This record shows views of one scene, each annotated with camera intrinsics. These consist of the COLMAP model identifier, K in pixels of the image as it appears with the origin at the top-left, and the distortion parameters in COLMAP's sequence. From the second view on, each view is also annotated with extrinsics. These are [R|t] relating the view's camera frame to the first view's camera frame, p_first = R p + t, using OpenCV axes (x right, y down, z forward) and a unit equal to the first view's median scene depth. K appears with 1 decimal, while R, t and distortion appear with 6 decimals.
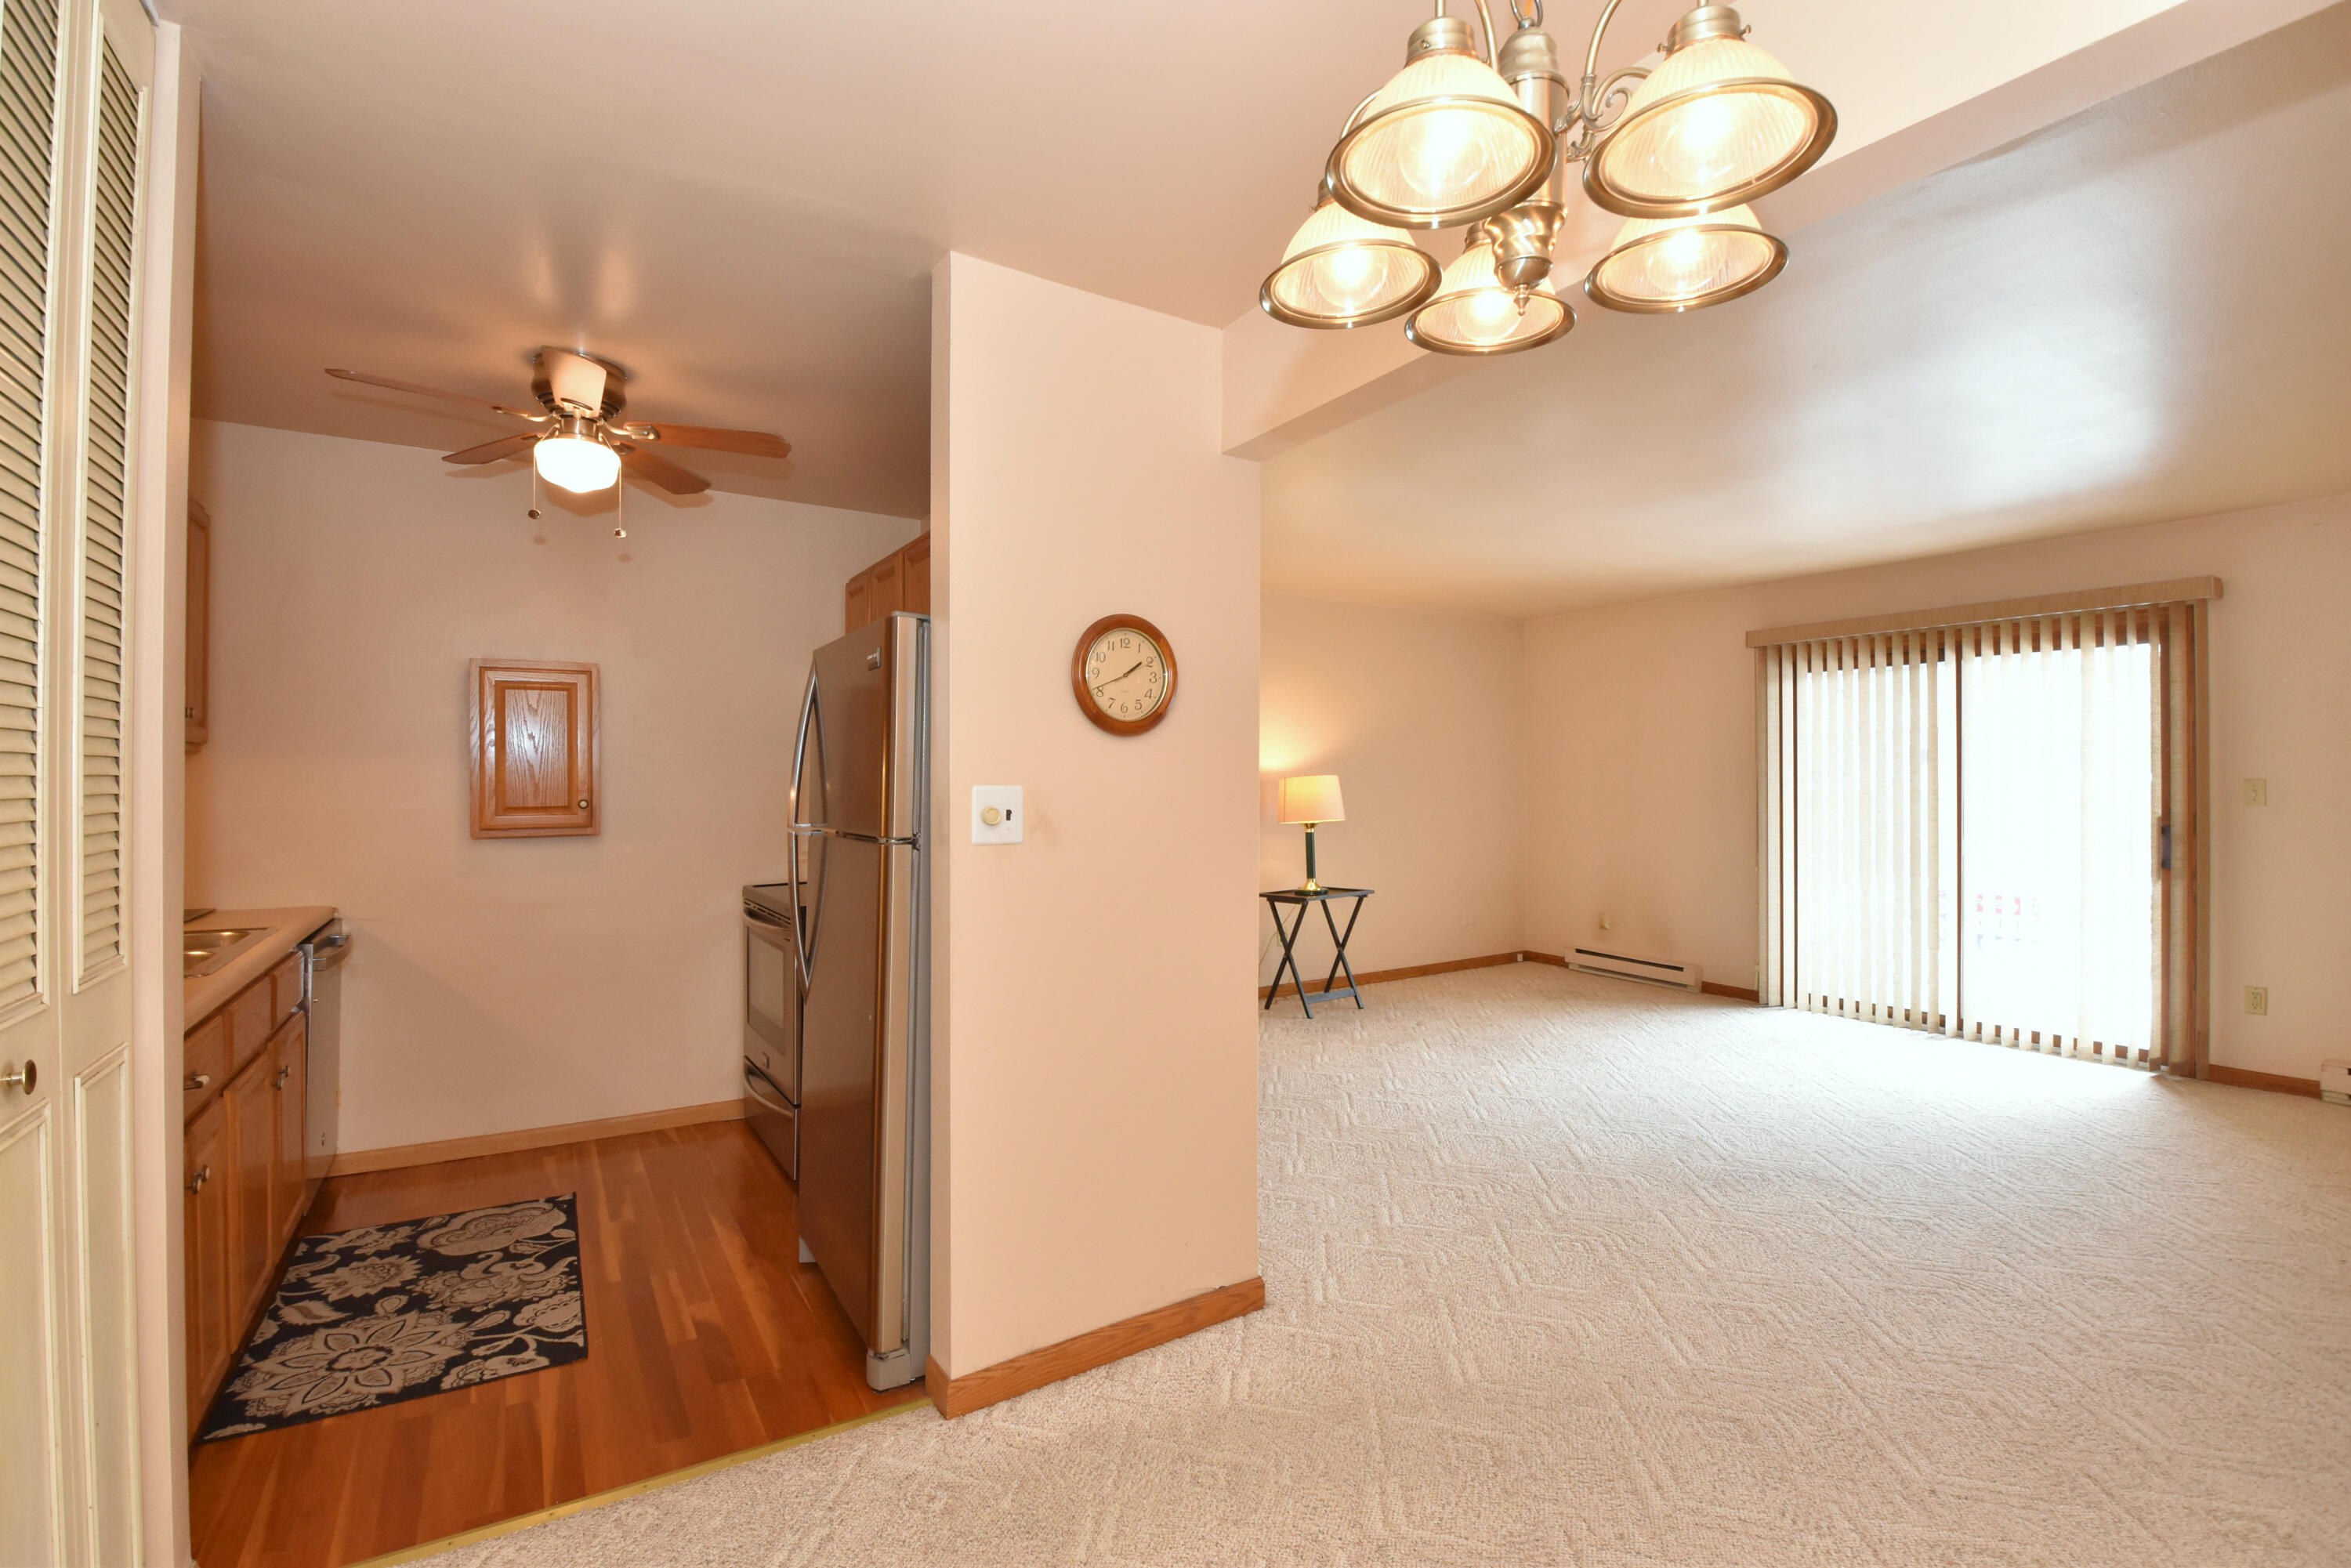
lens RADIAL K [[1032.6, 0, 1178.2], [0, 1032.6, 766.7], [0, 0, 1]] dist [-0.006009, -0.012234]
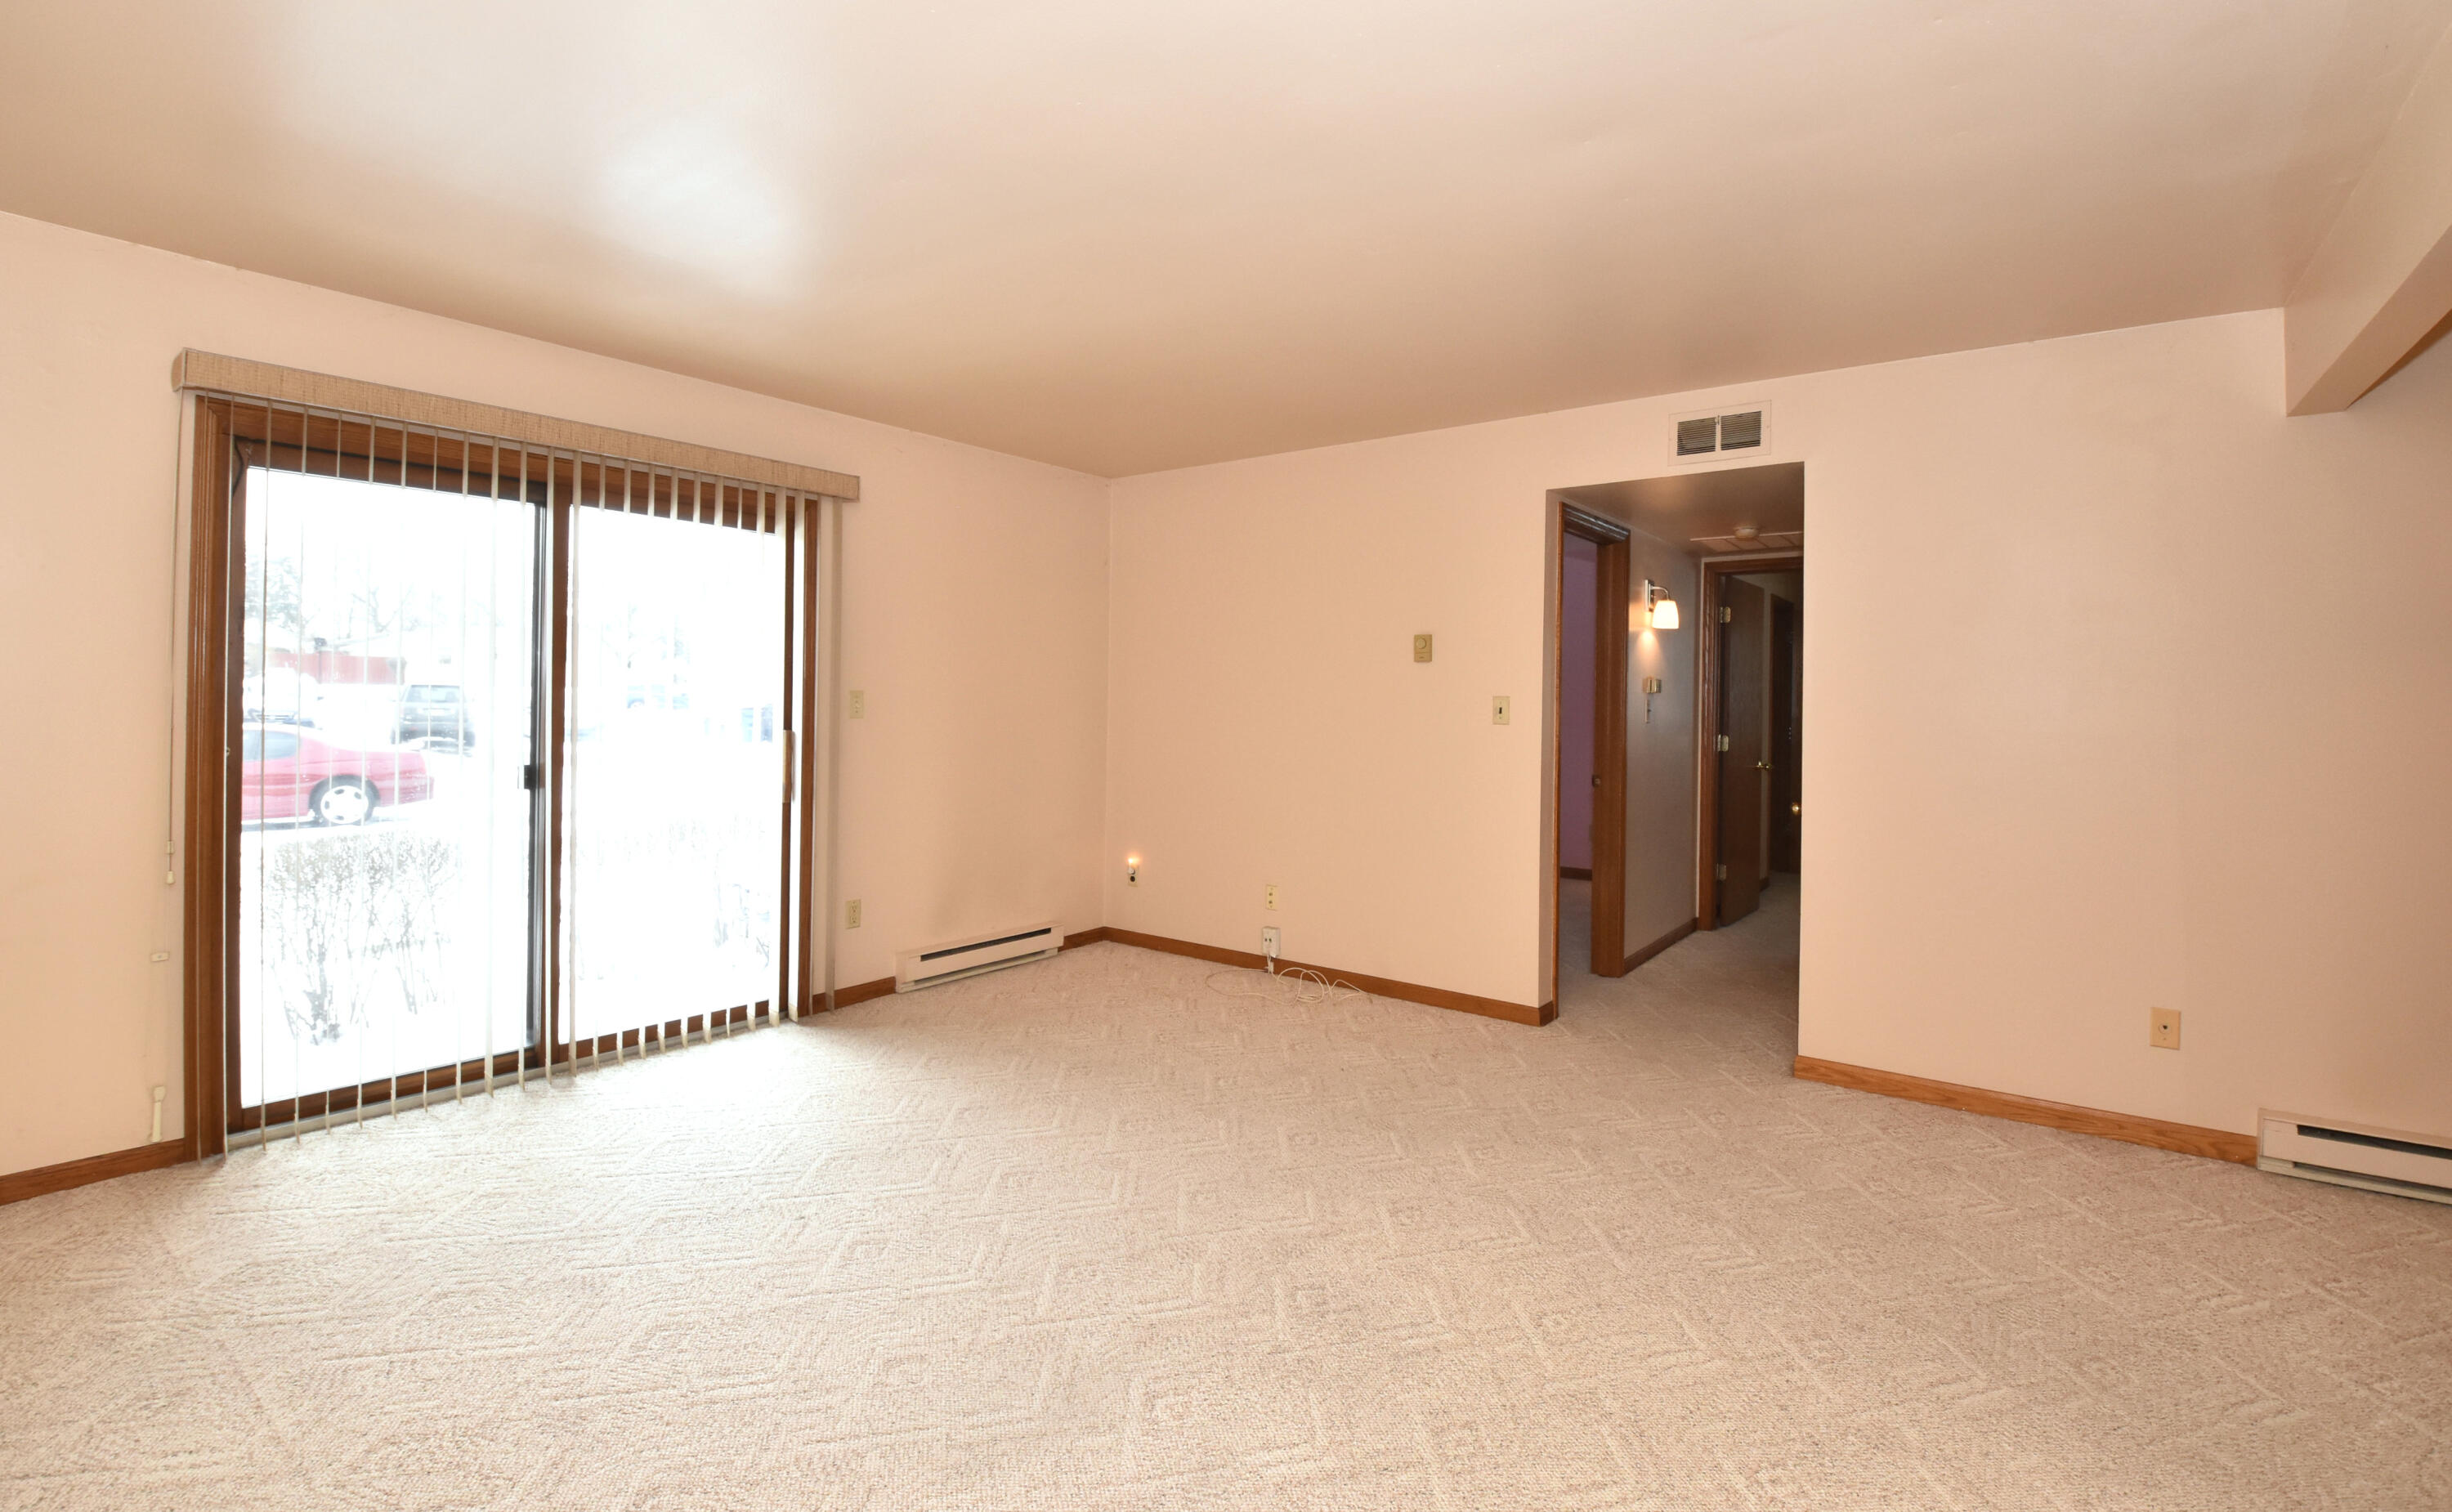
lens RADIAL K [[1084.2, 0, 1230.2], [0, 1084.2, 709.9], [0, 0, 1]] dist [-0.013314, -0.001410]
pose [[-0.348244, -0.016091, 0.937266, -0.062192], [-0.025108, 0.999654, 0.007833, 0.018141], [-0.937068, -0.020805, -0.348528, 1.223052]]
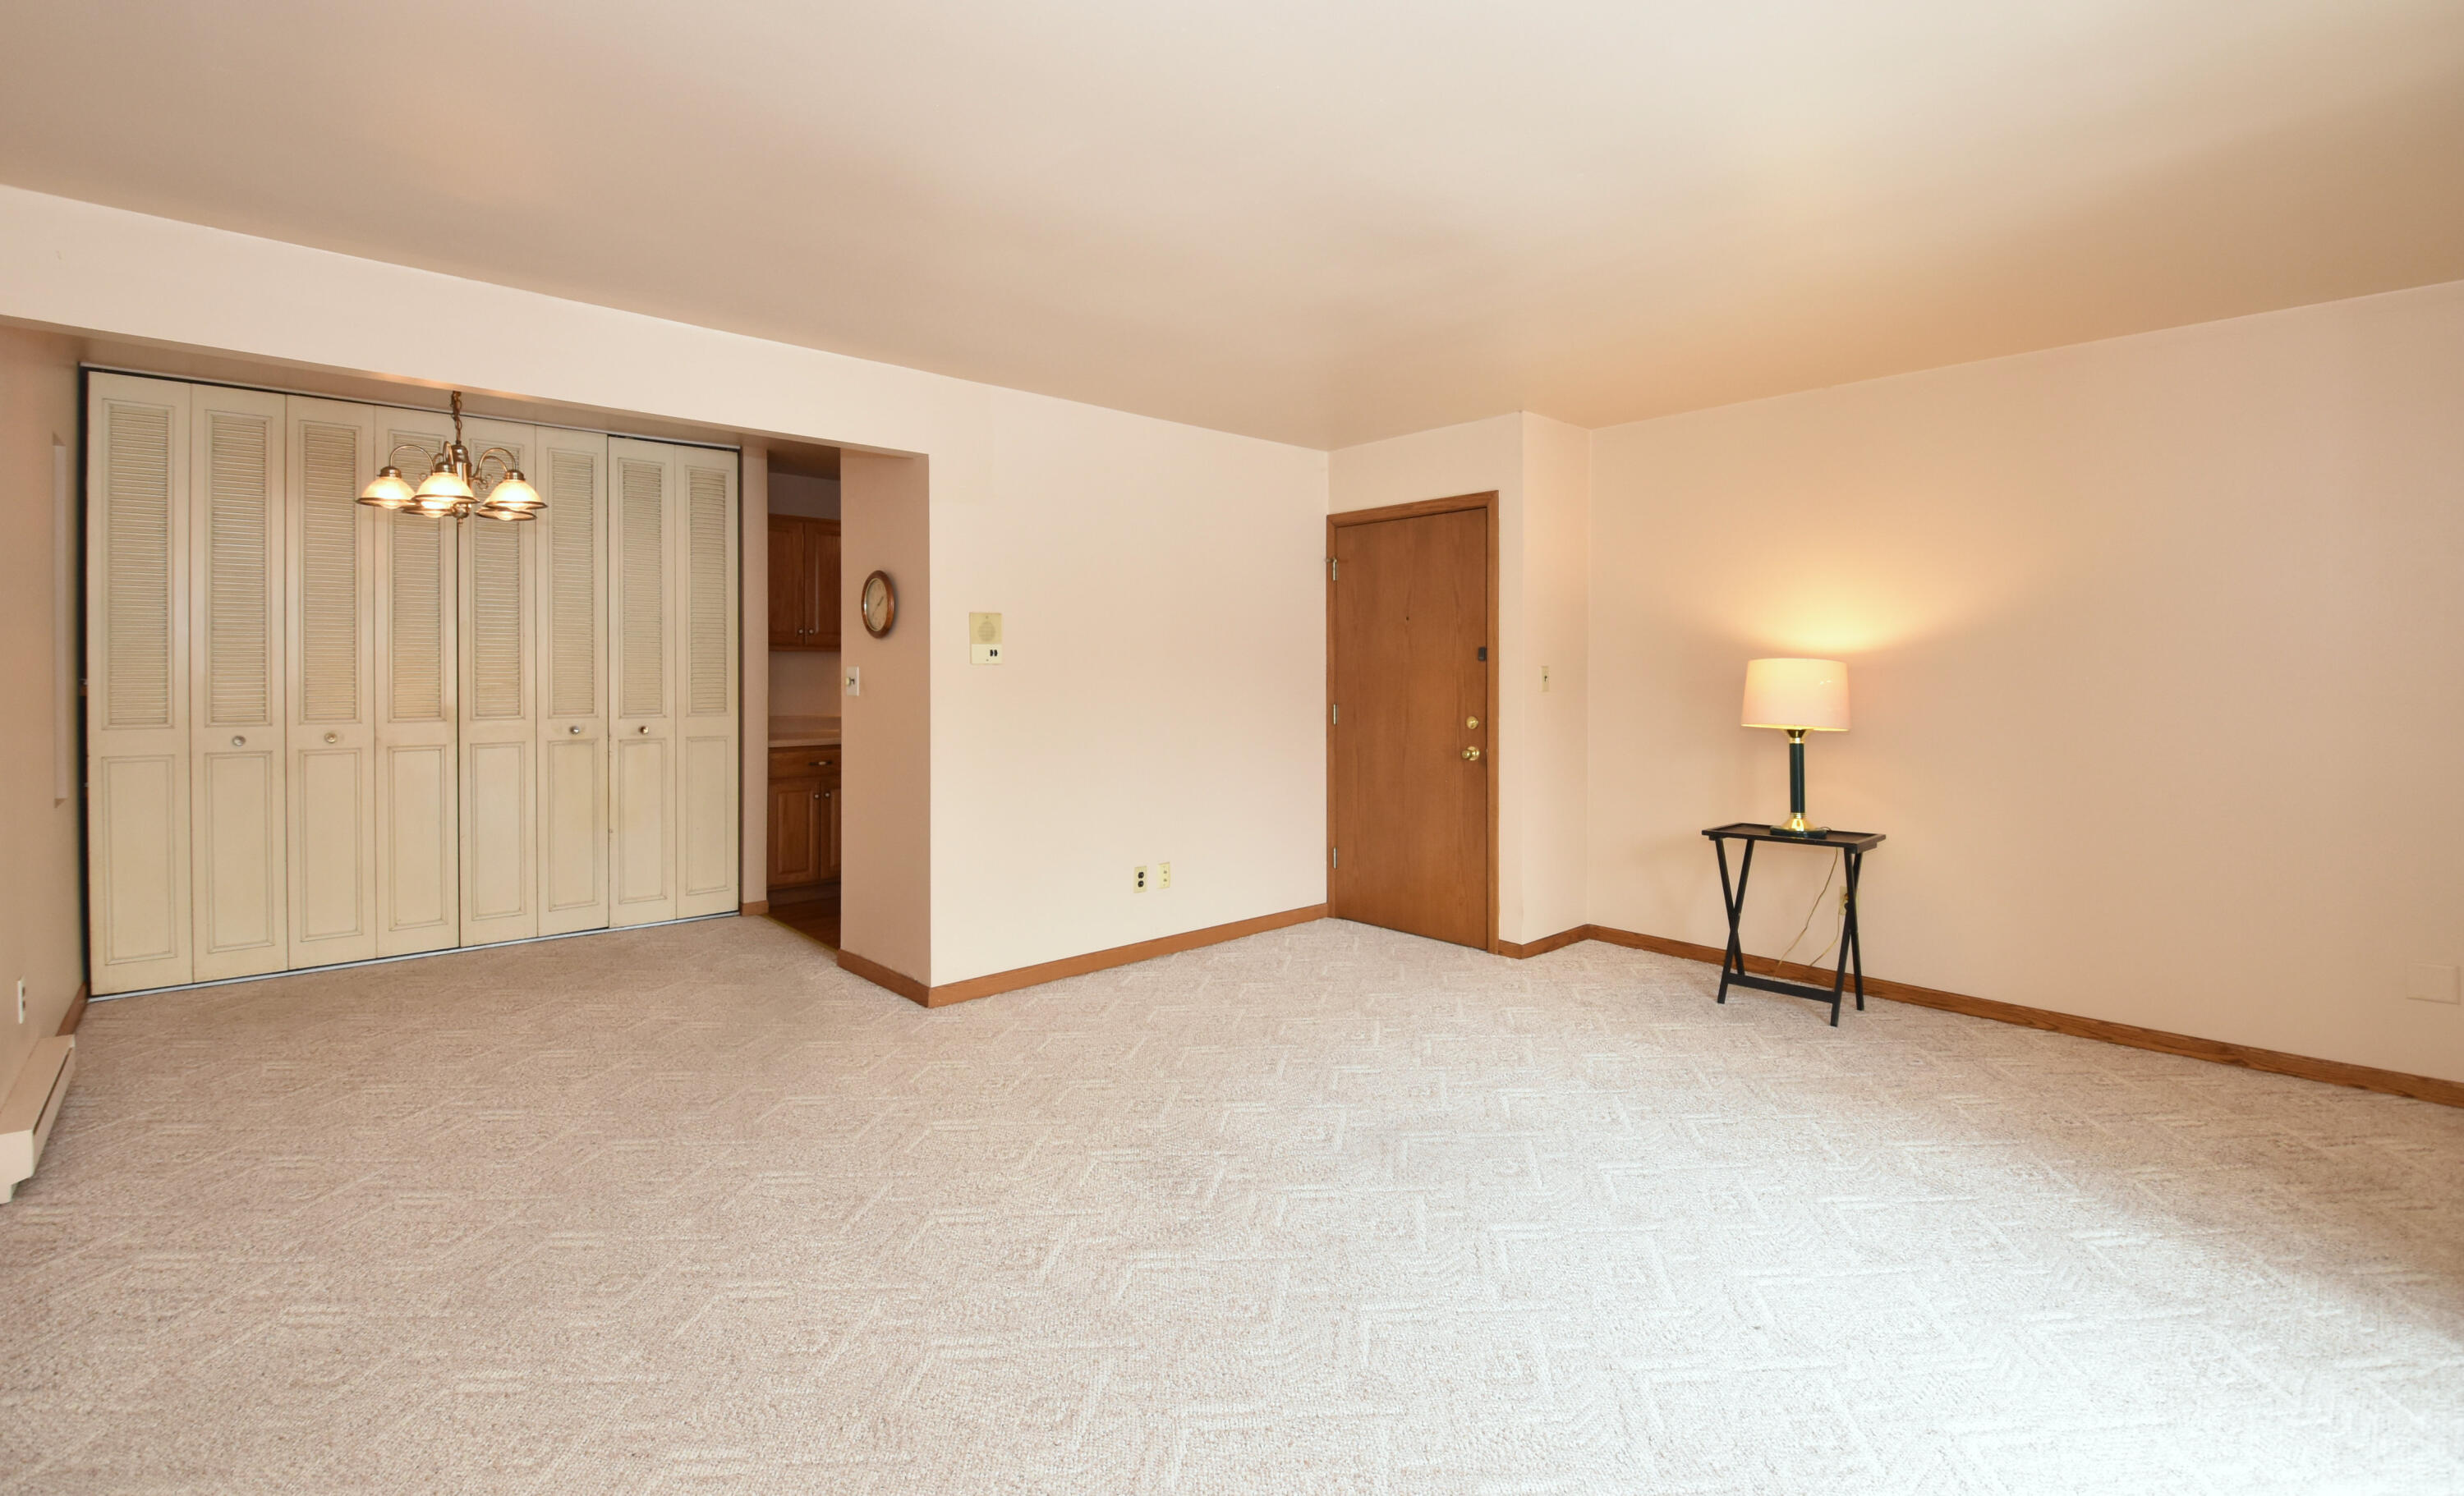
lens RADIAL K [[1088.4, 0, 1239.5], [0, 1088.4, 673.7], [0, 0, 1]] dist [-0.013063, -0.009688]
pose [[0.176478, 0.002801, -0.984301, 1.265604], [0.008353, 0.999956, 0.004343, 0.018131], [0.984269, -0.008988, 0.176447, 0.851949]]
